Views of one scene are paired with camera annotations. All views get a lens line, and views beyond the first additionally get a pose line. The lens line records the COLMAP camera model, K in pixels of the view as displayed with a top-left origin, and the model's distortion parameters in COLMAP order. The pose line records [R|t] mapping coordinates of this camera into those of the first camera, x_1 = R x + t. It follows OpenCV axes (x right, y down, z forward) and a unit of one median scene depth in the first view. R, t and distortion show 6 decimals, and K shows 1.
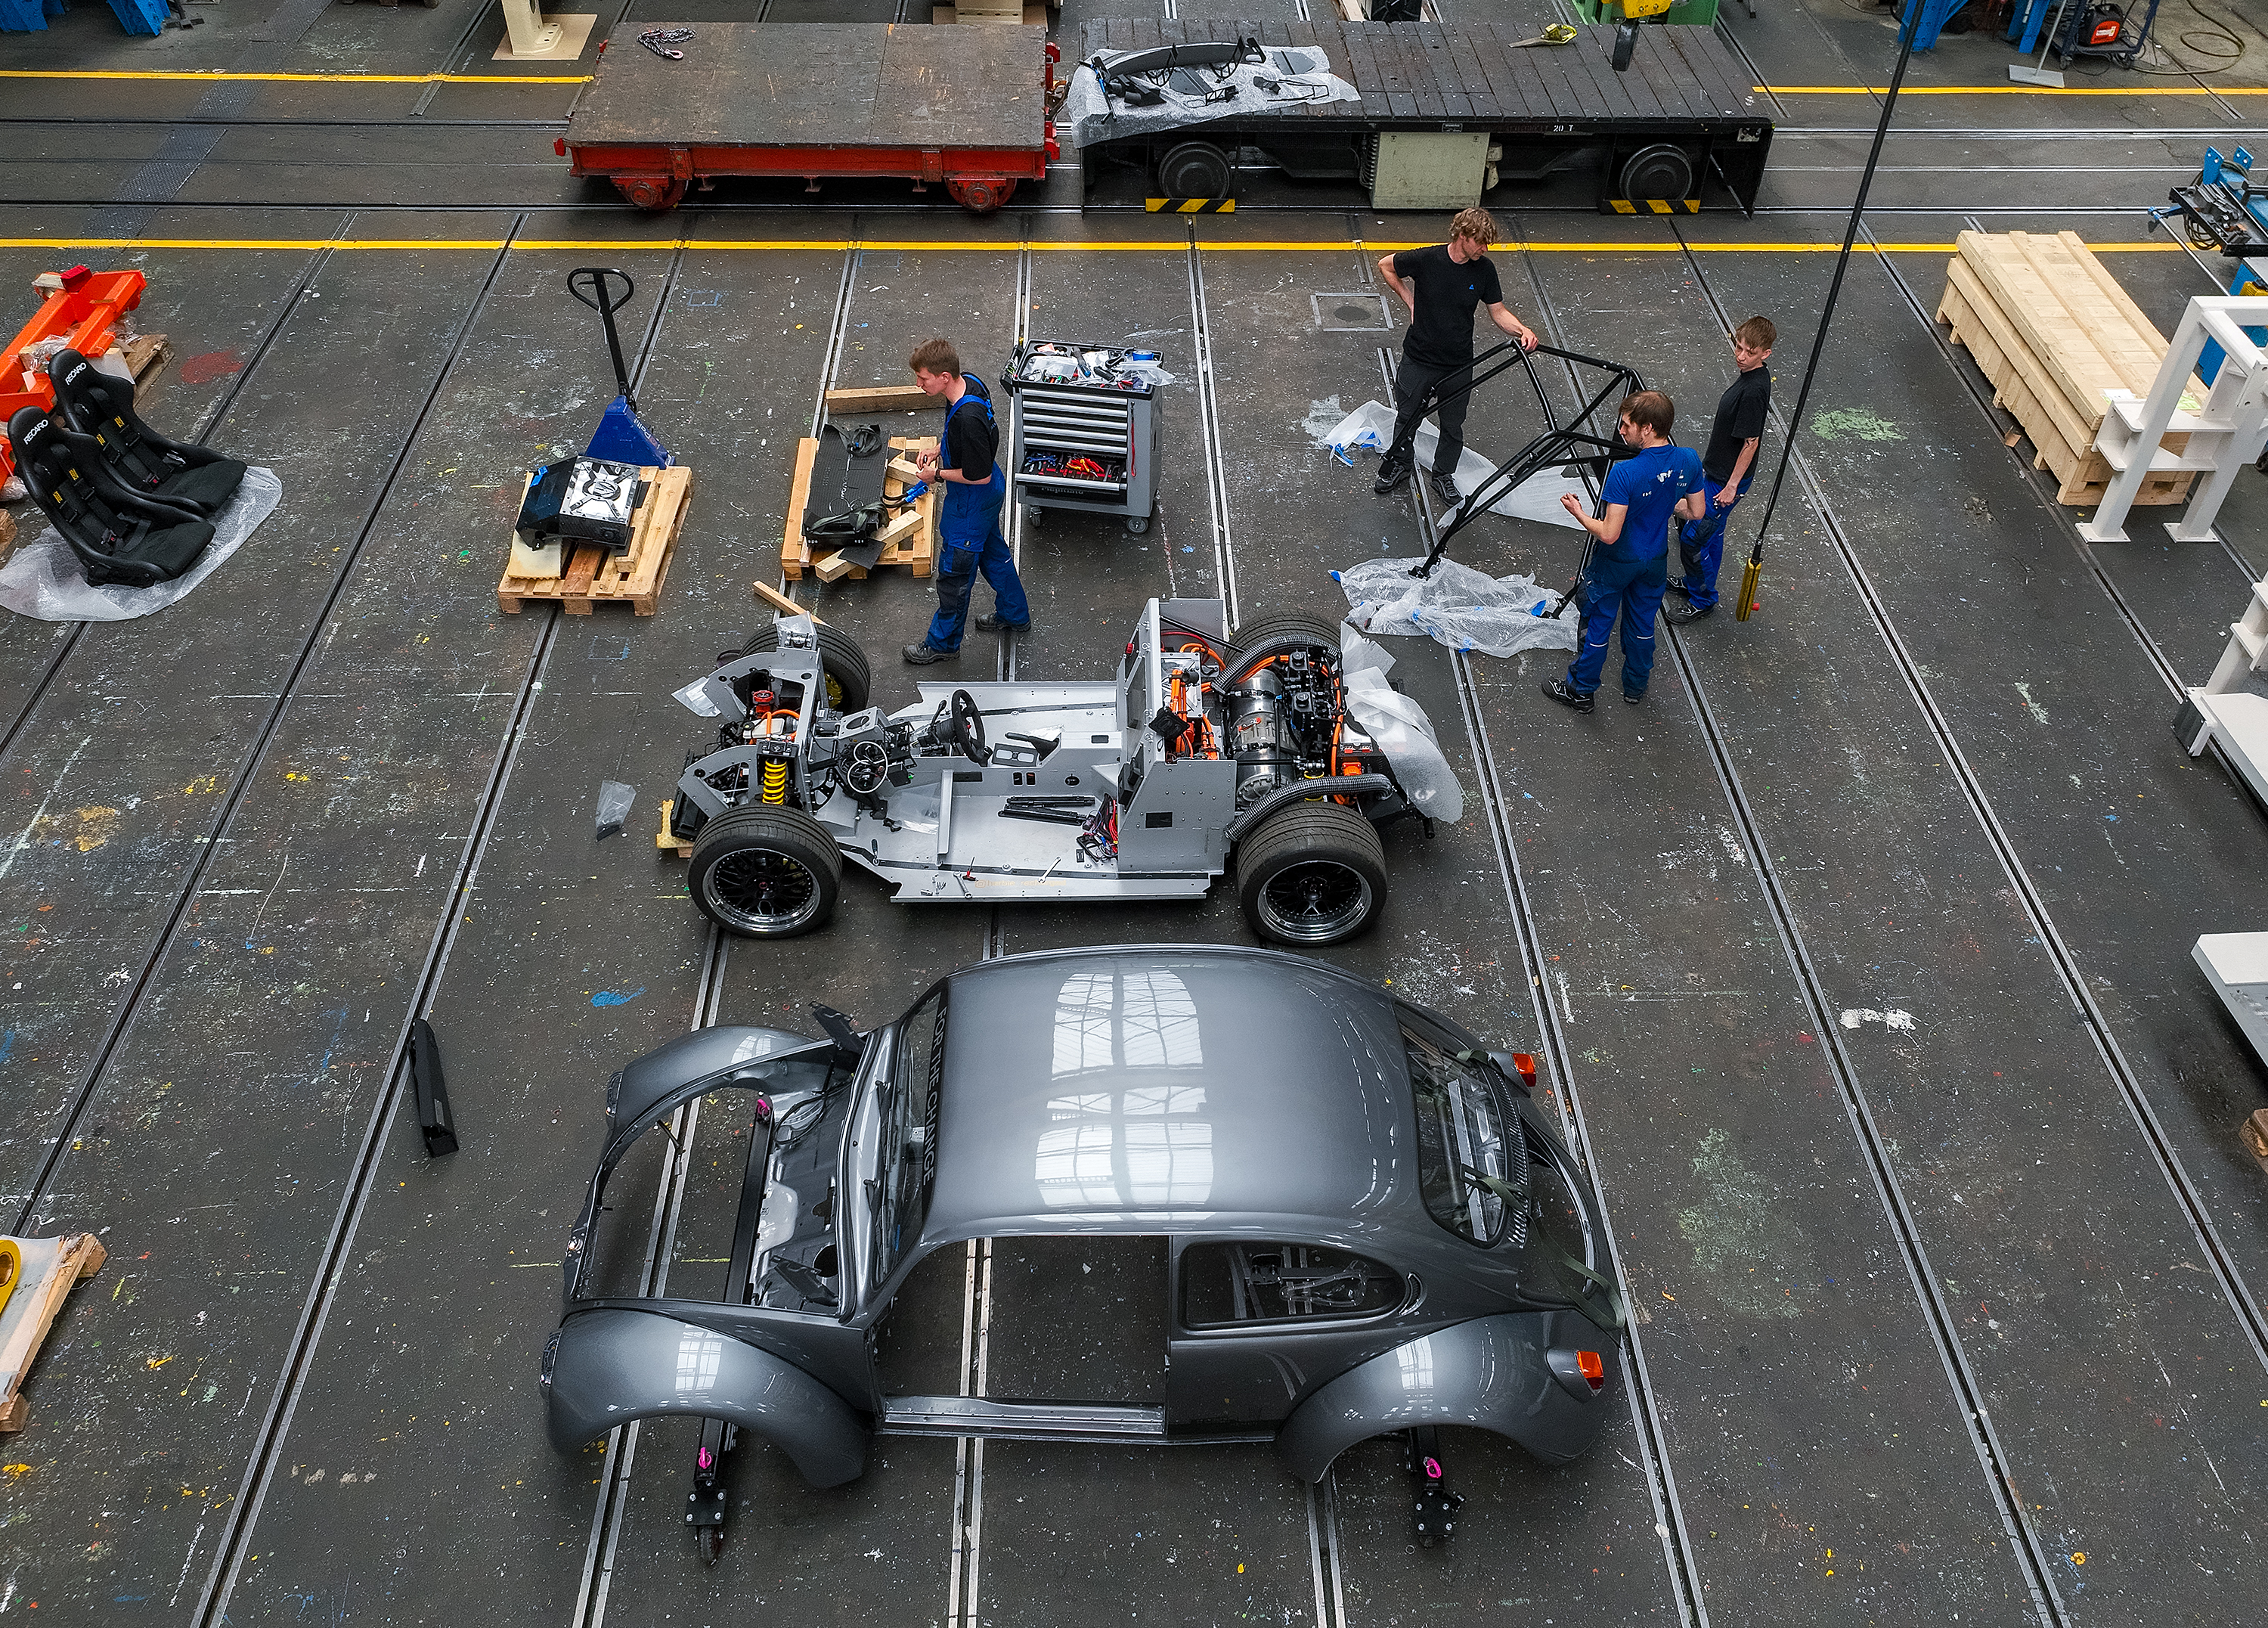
lens RADIAL K [[1797.3, 0, 1208.1], [0, 1797.3, 761.8], [0, 0, 1]] dist [0.009017, -0.000433]
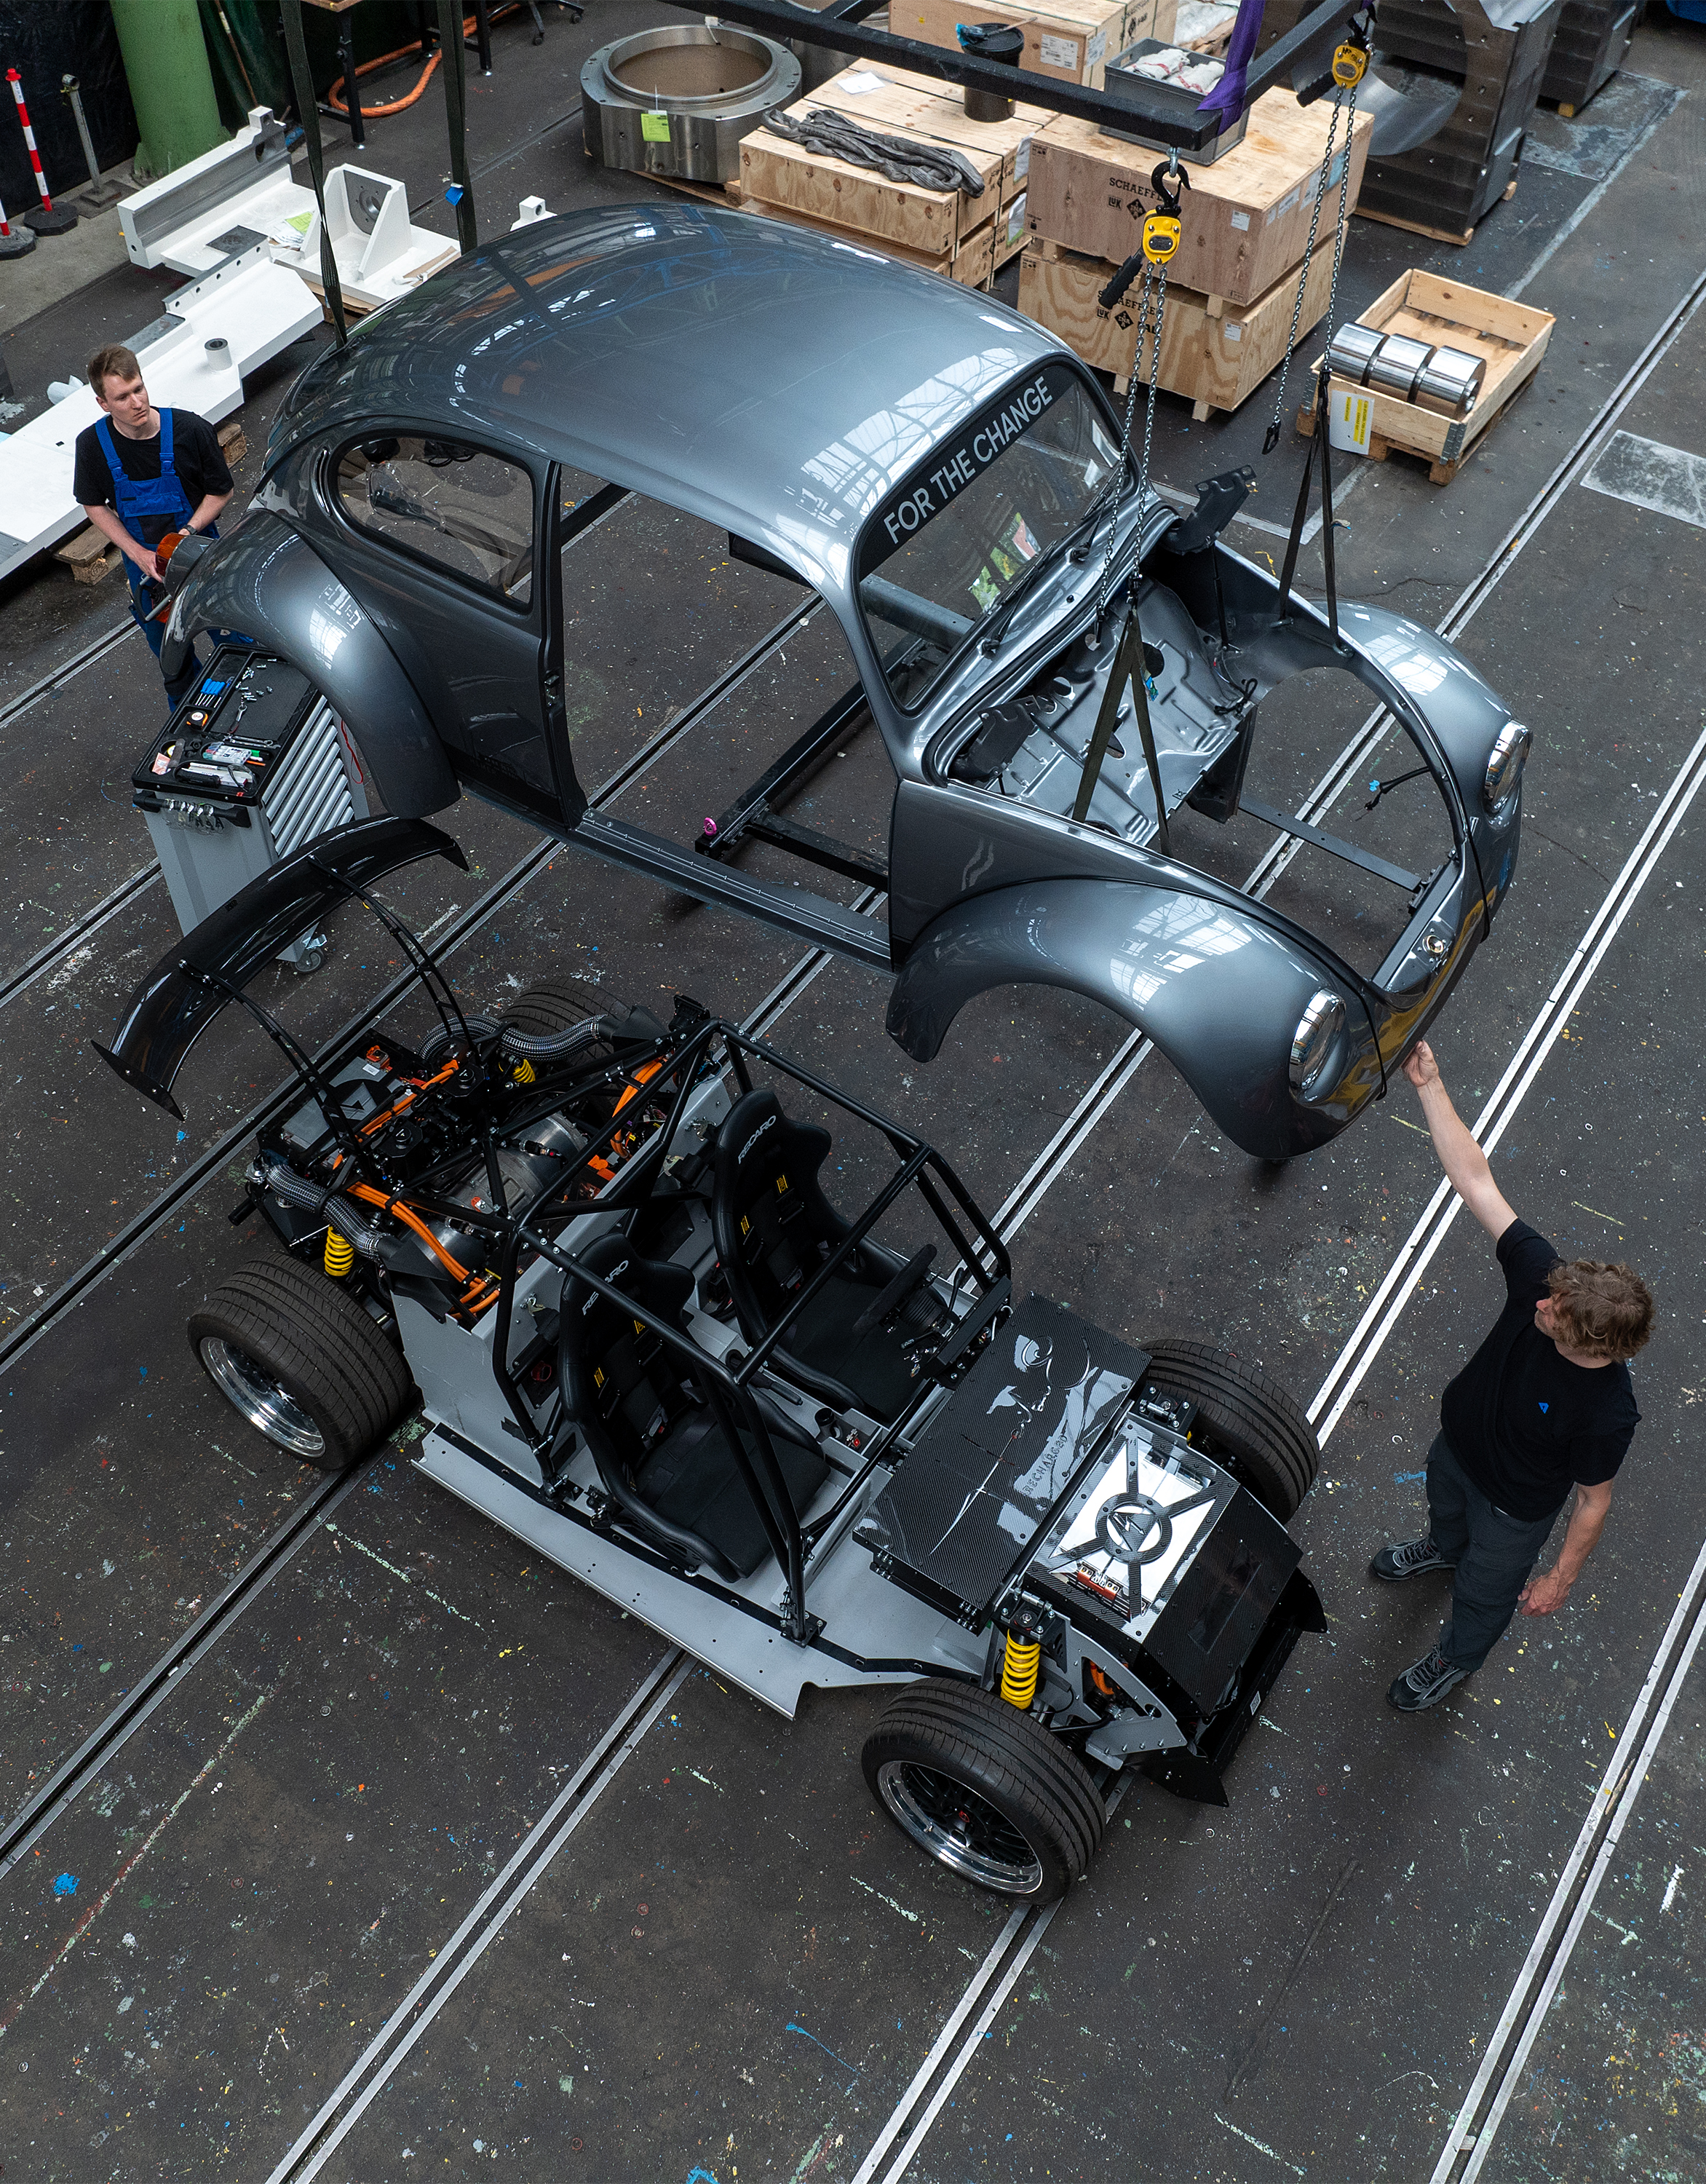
lens RADIAL K [[2043.9, 0, 794.6], [0, 2043.9, 1097.5], [0, 0, 1]] dist [-0.039042, 0.000000]
pose [[-0.800378, -0.483733, 0.354115, -0.328093], [0.384633, 0.038727, 0.922257, -0.703323], [-0.459840, 0.874358, 0.155064, 0.834883]]
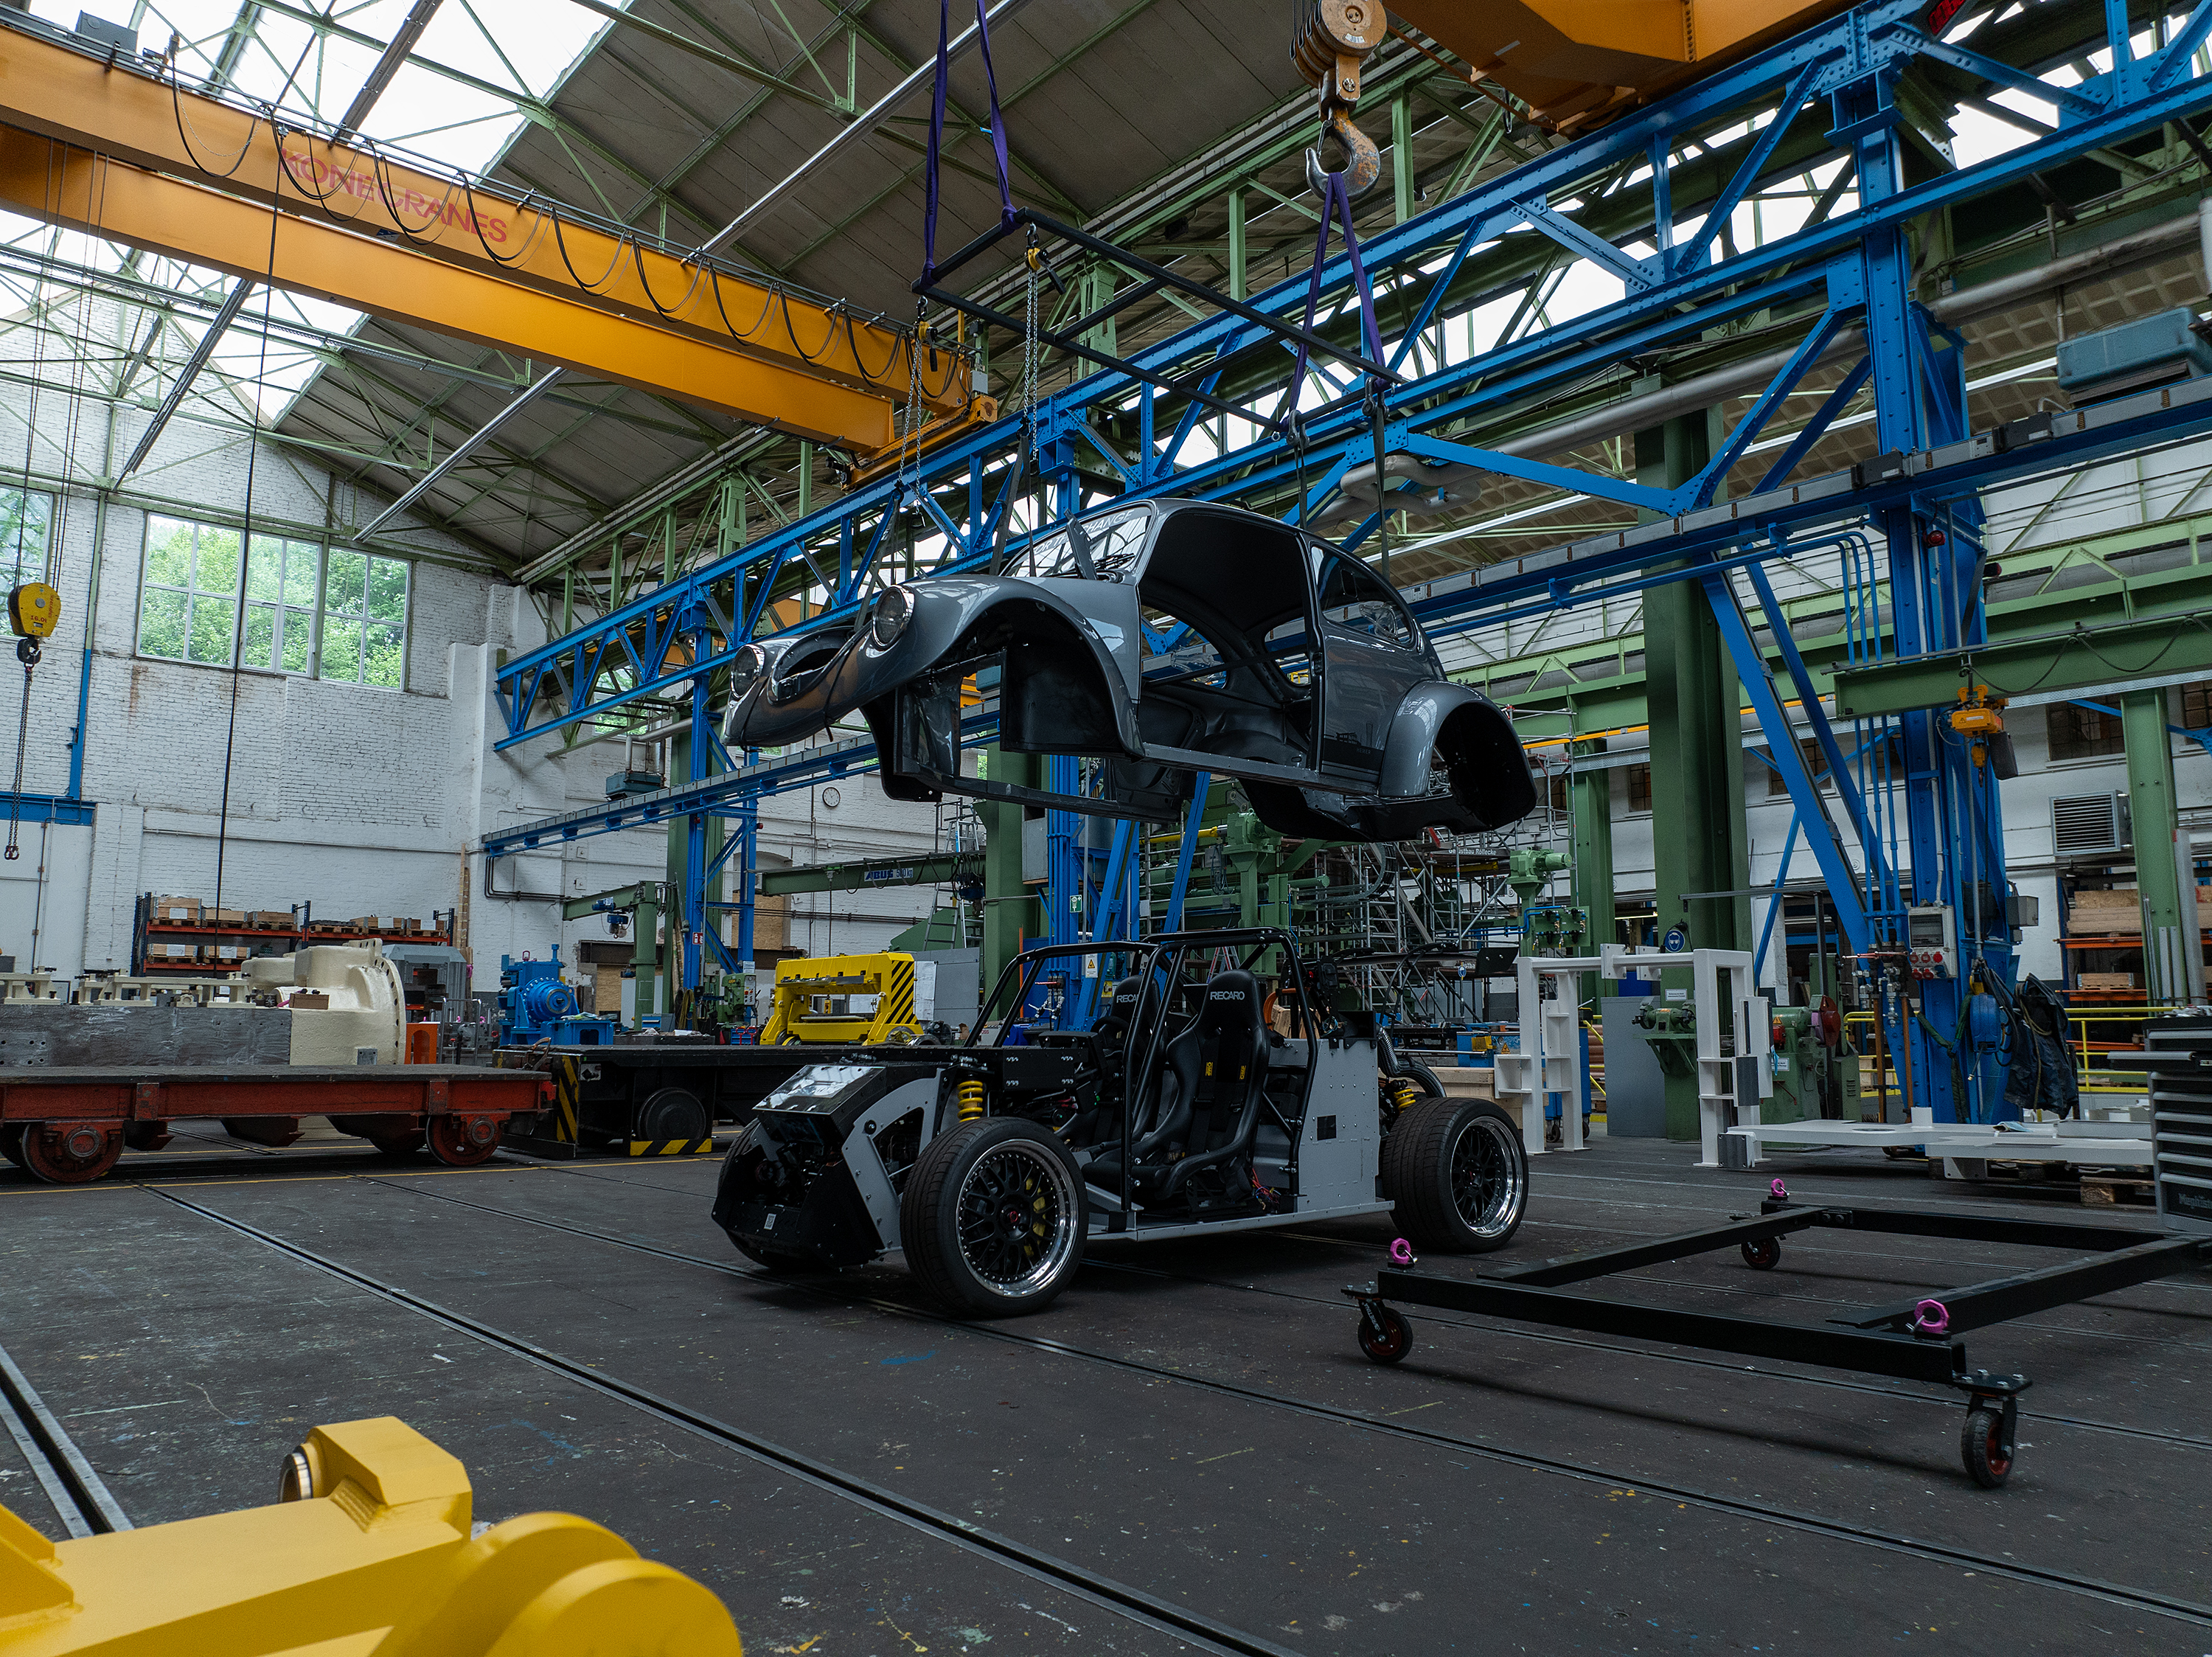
lens RADIAL K [[1557.8, 0, 1108.8], [0, 1557.8, 826.7], [0, 0, 1]] dist [-0.043717, 0.010424]
pose [[0.786765, 0.051437, 0.615105, -0.611565], [0.437484, 0.656527, -0.614476, 0.370814], [-0.435440, 0.752547, 0.494030, 0.533036]]
